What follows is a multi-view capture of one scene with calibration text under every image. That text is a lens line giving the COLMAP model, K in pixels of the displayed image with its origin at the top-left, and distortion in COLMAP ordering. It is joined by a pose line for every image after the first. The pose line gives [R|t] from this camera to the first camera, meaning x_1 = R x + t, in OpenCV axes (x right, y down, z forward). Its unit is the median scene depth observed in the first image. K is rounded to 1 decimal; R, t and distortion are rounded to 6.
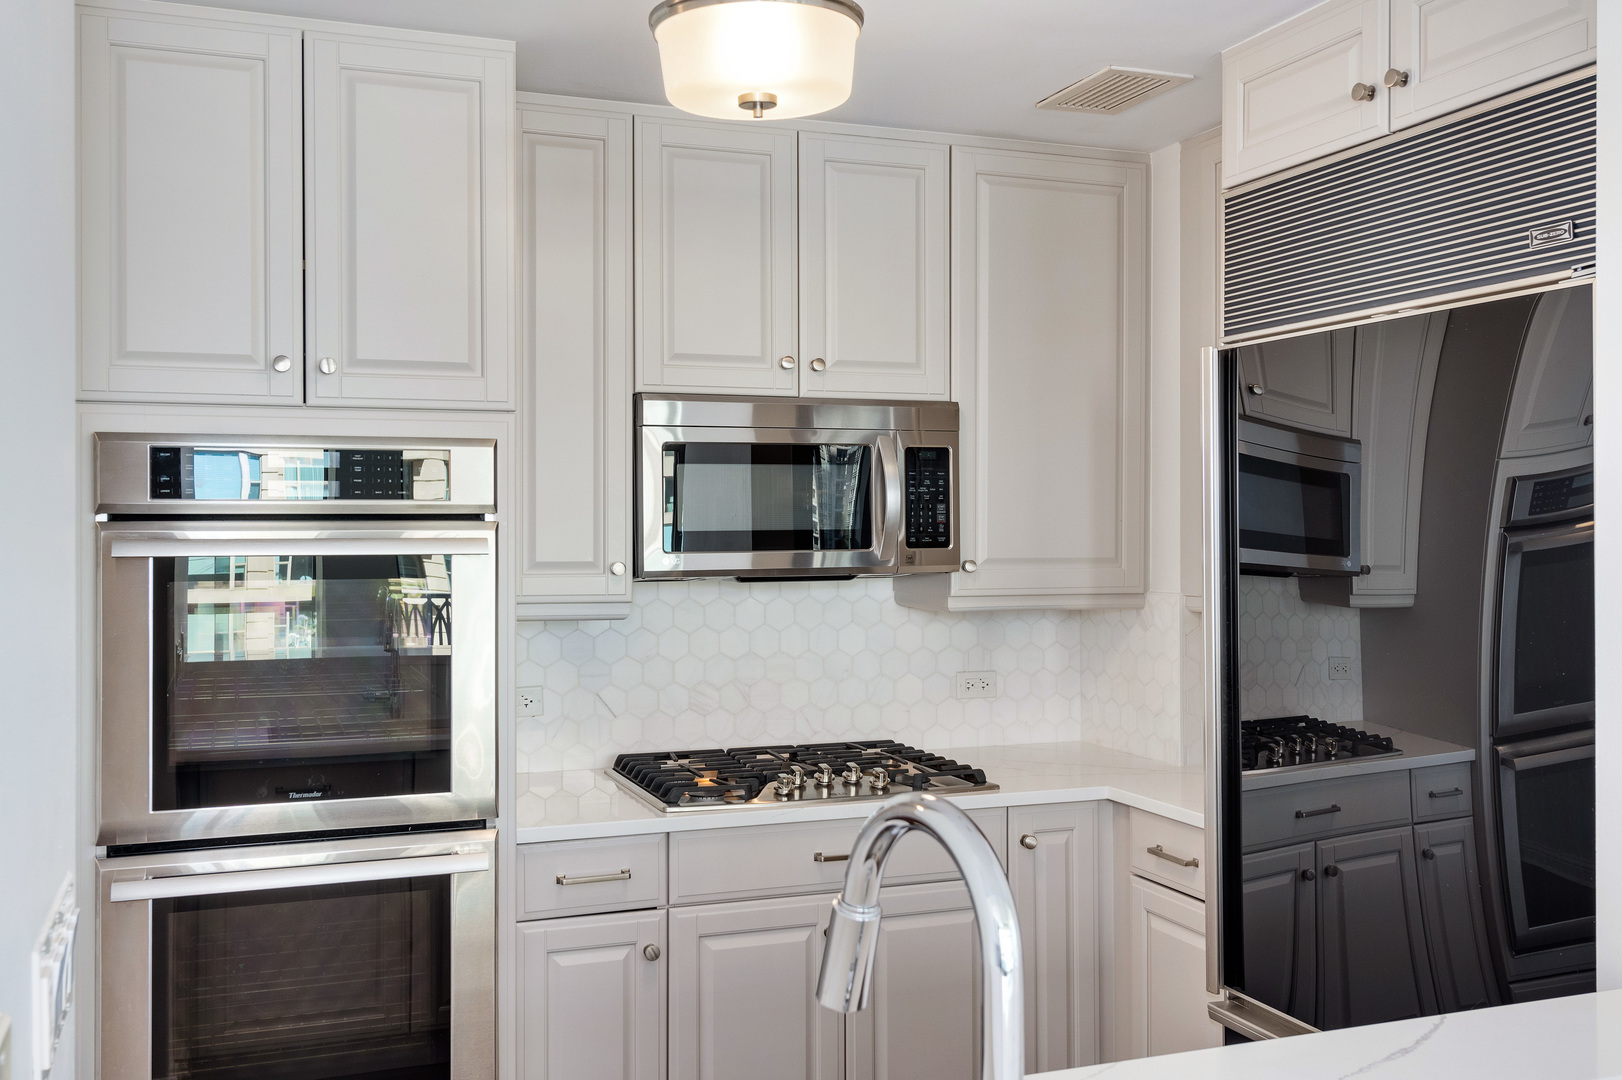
lens RADIAL K [[1515.3, 0, 811.0], [0, 1515.3, 540.0], [0, 0, 1]] dist [0.010638, 0.005589]
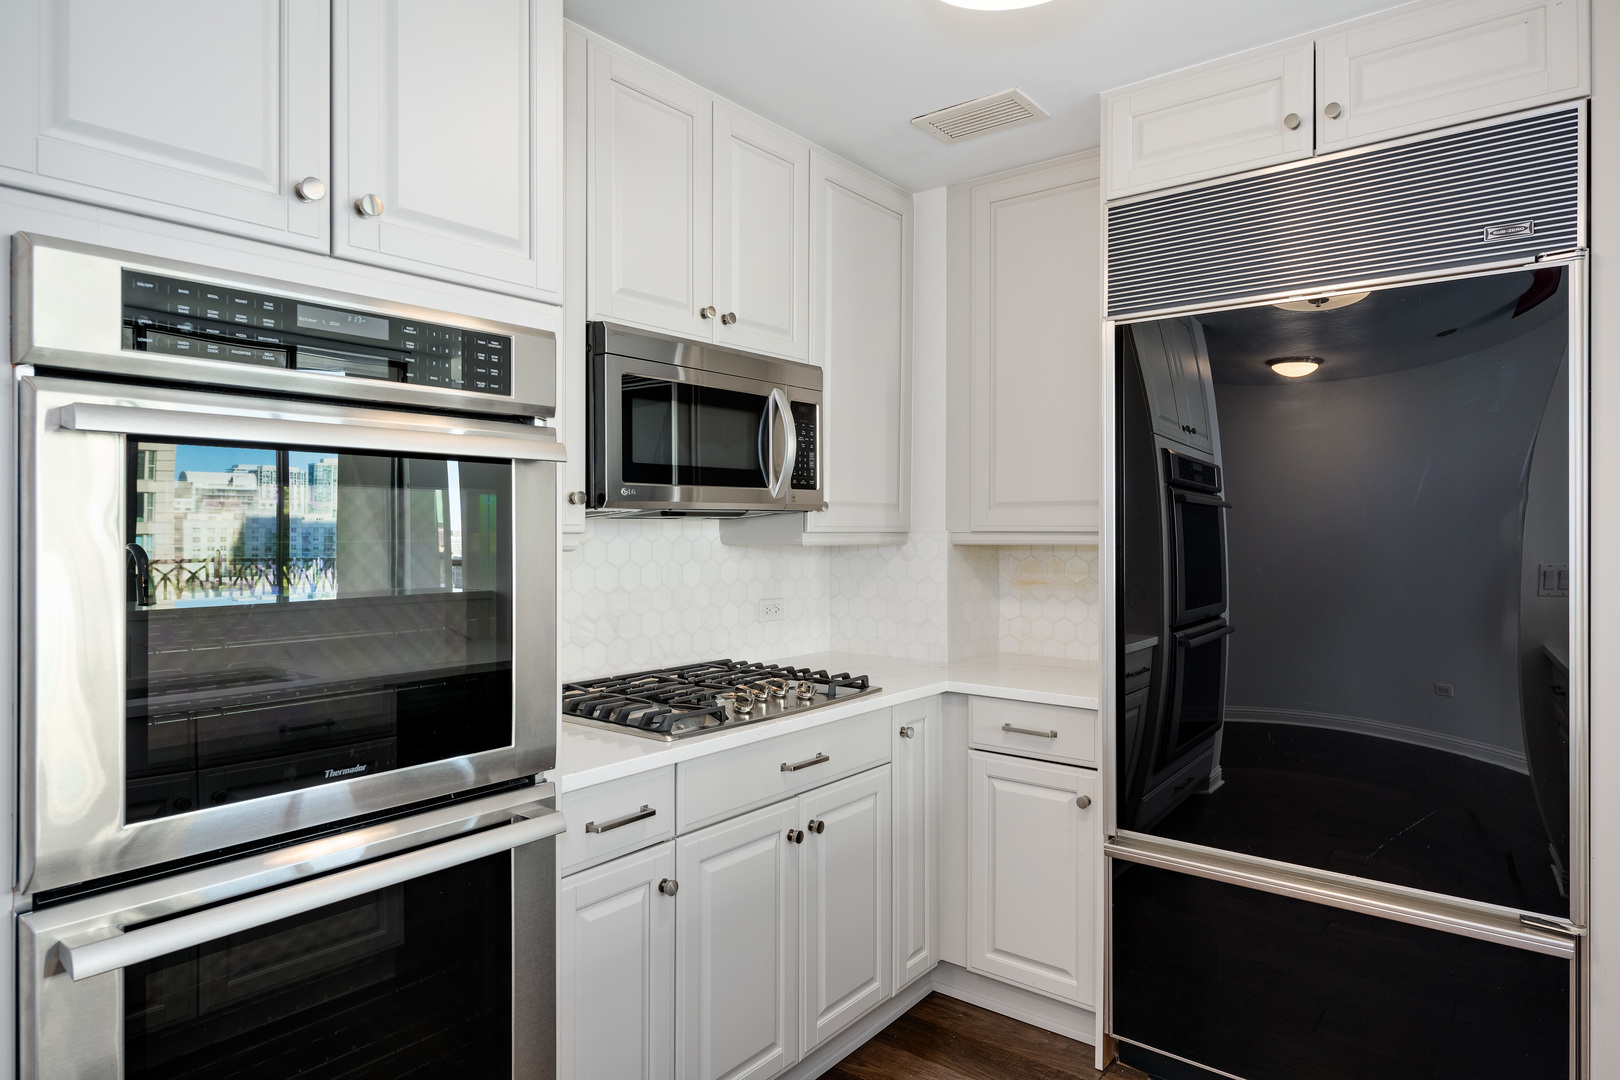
lens RADIAL K [[953.2, 0, 814.8], [0, 953.2, 535.2], [0, 0, 1]] dist [0.003350, -0.000110]
pose [[0.859959, -0.002090, 0.510358, -0.311094], [0.001842, 0.999998, 0.000990, 0.042733], [-0.510359, 0.000088, 0.859961, 0.396177]]
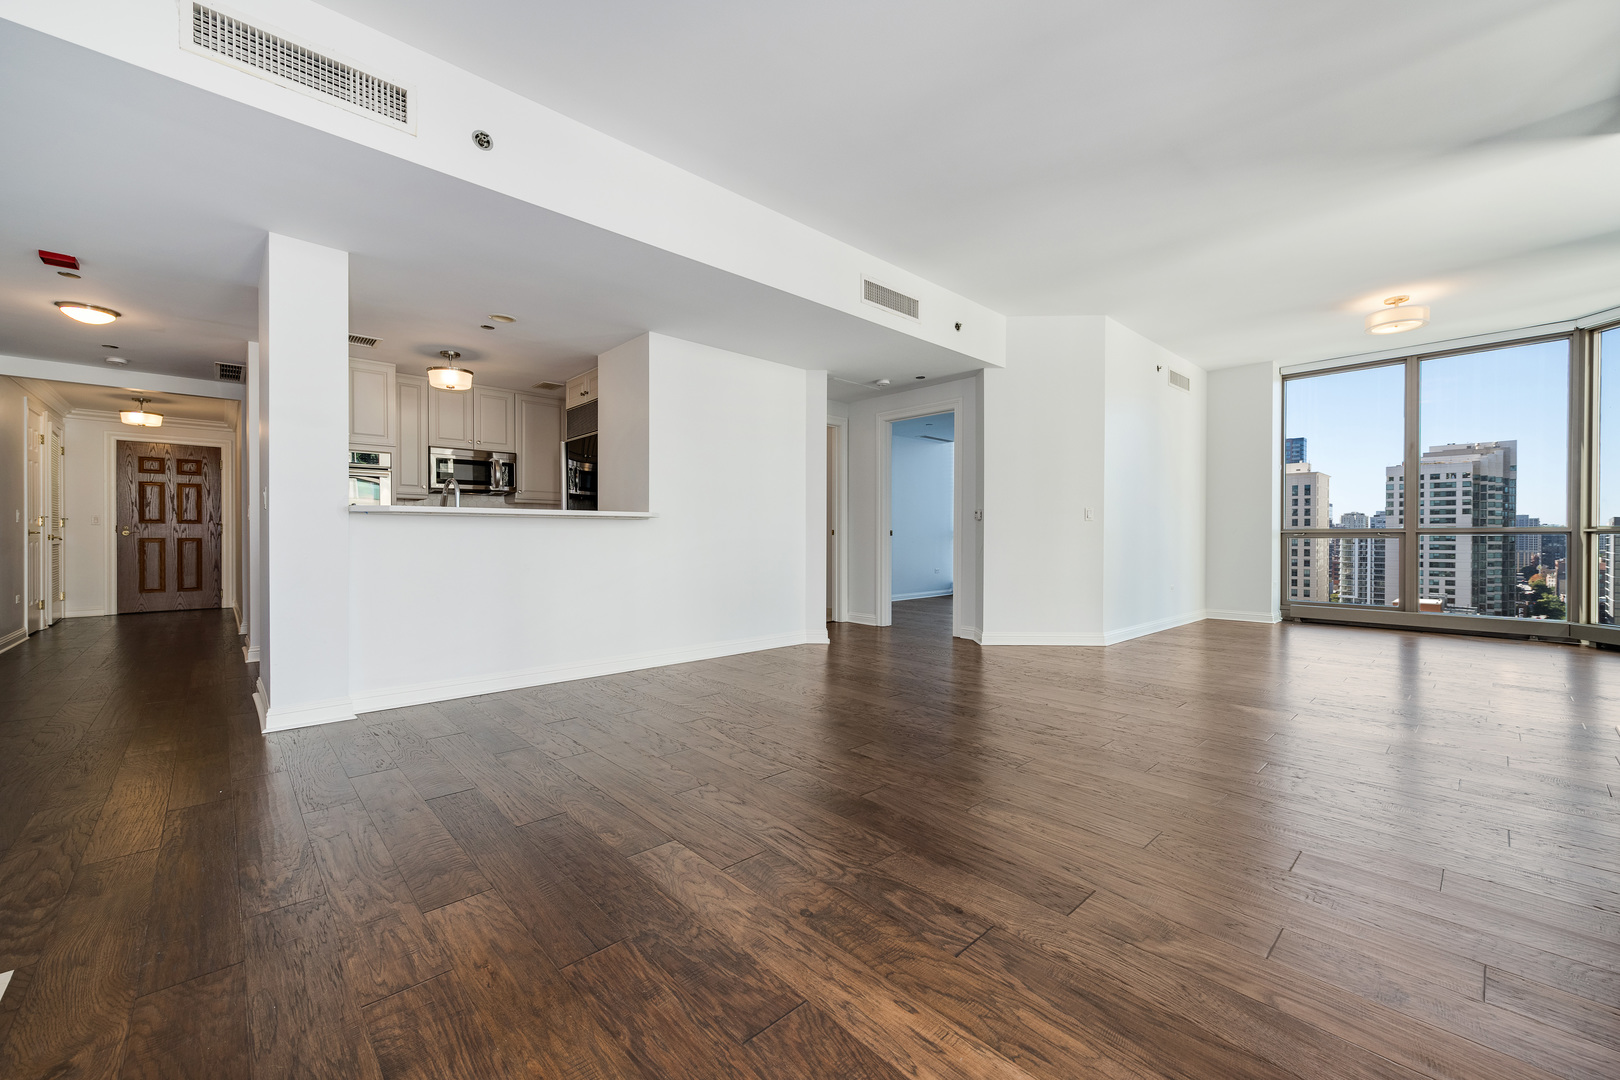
lens RADIAL K [[637.3, 0, 810.0], [0, 637.3, 540.0], [0, 0, 1]] dist [0.009080, -0.000007]
pose [[0.925470, -0.000853, 0.378819, 0.196074], [0.000067, 0.999998, 0.002090, 0.165178], [-0.378820, -0.001909, 0.925469, -1.074082]]
